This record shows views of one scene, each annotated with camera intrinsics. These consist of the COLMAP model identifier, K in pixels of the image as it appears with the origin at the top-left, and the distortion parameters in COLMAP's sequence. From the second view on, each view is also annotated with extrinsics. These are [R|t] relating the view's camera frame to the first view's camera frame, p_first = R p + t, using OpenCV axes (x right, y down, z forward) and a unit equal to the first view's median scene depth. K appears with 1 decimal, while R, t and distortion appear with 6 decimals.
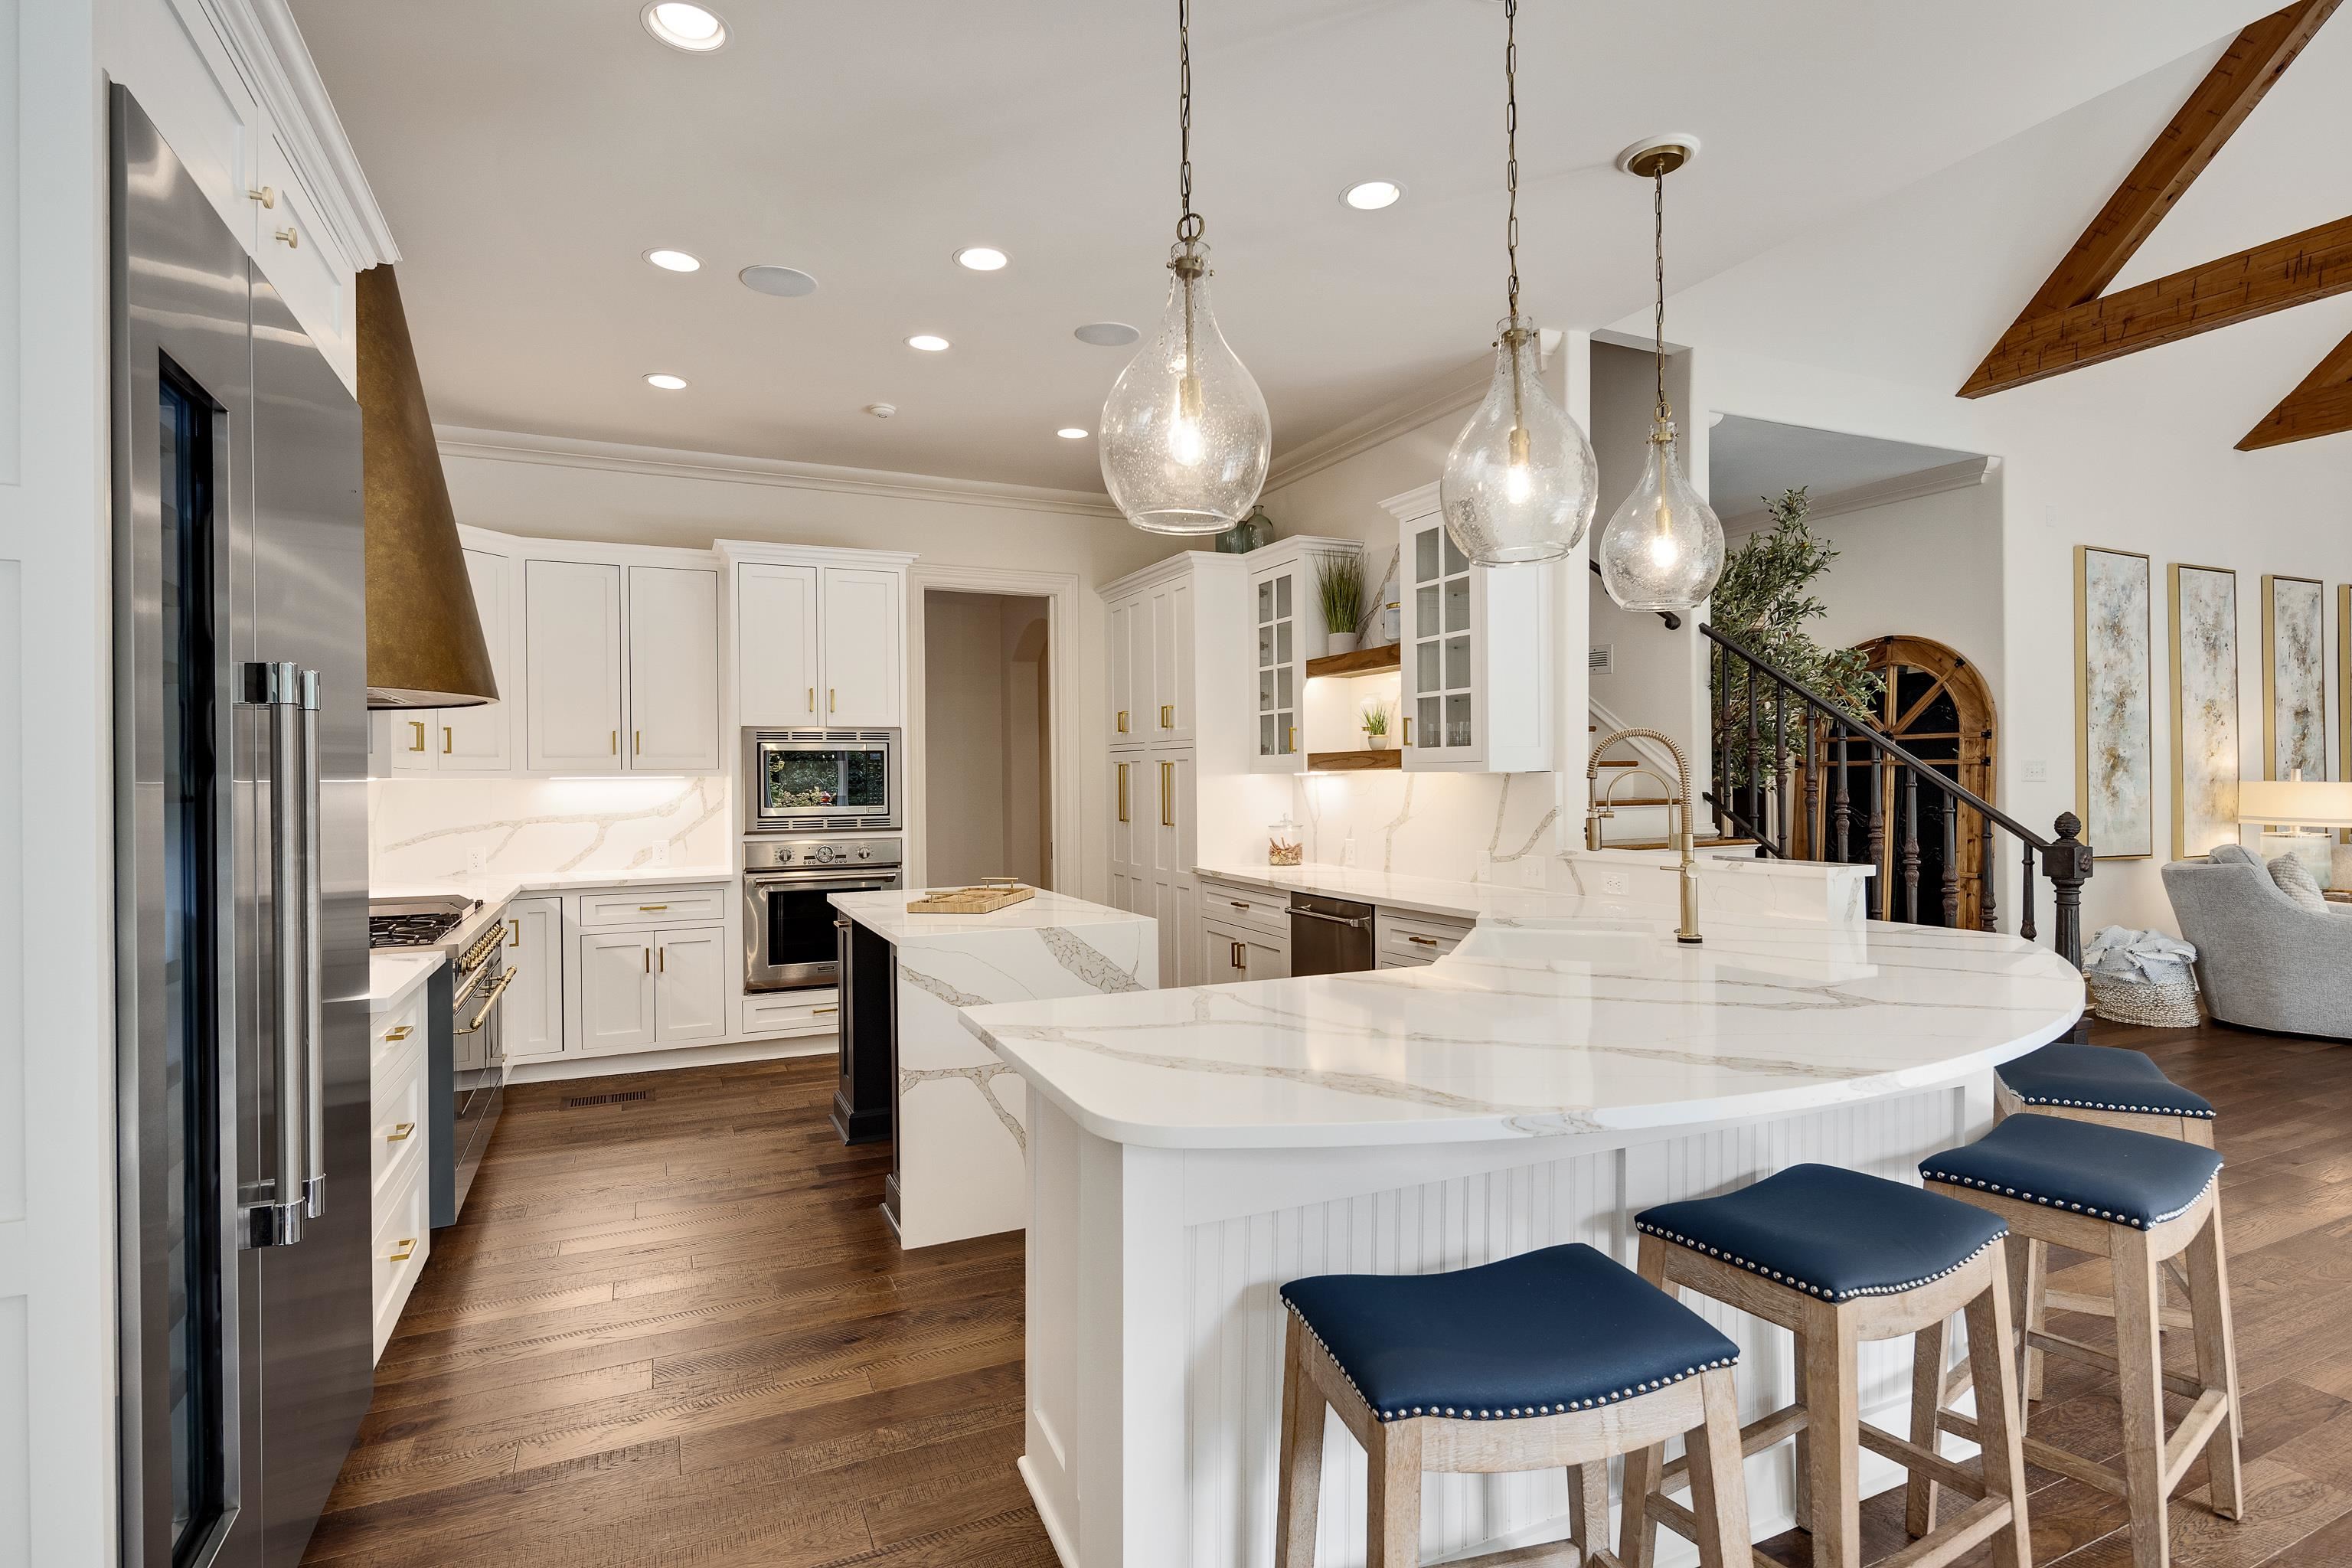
lens RADIAL K [[1148.8, 0, 1150.0], [0, 1148.8, 773.4], [0, 0, 1]] dist [-0.001805, -0.001258]
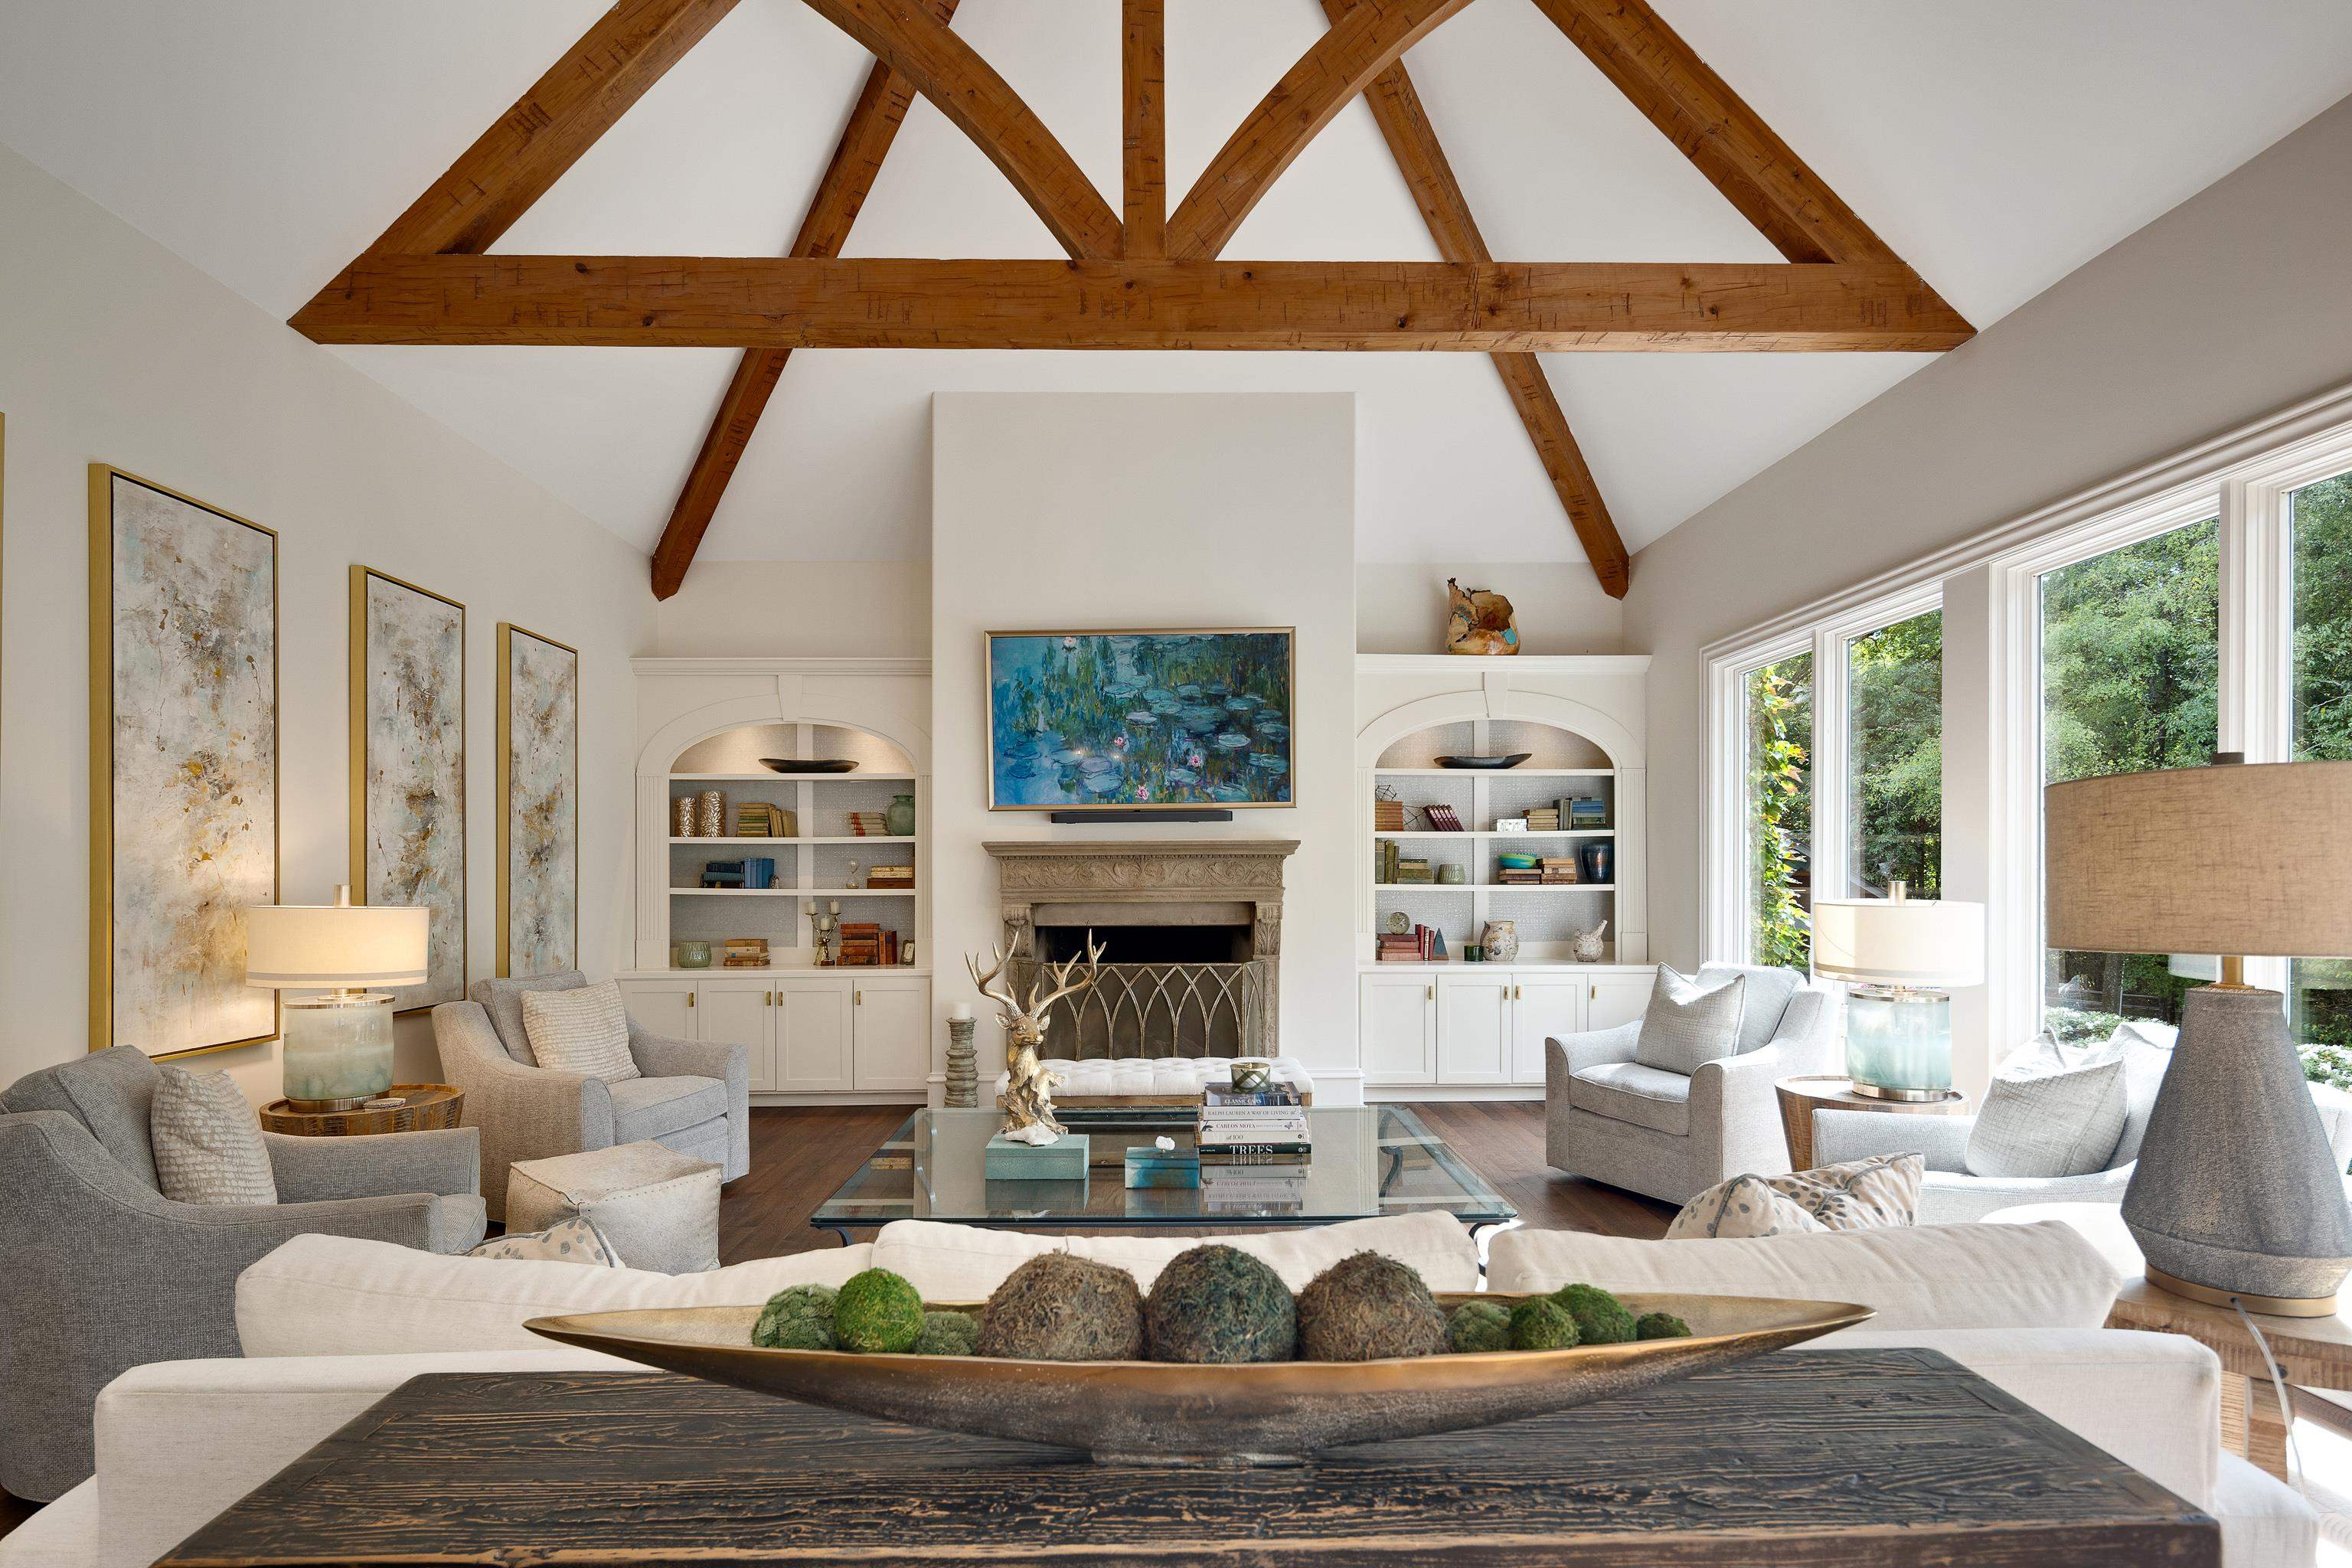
lens RADIAL K [[1143.3, 0, 1165.9], [0, 1143.3, 876.5], [0, 0, 1]] dist [0.002630, 0.000082]
pose [[0.391733, 0.009105, 0.920034, 0.798280], [-0.005231, 0.999957, -0.007668, -0.007437], [-0.920064, -0.001808, 0.391763, 0.499328]]
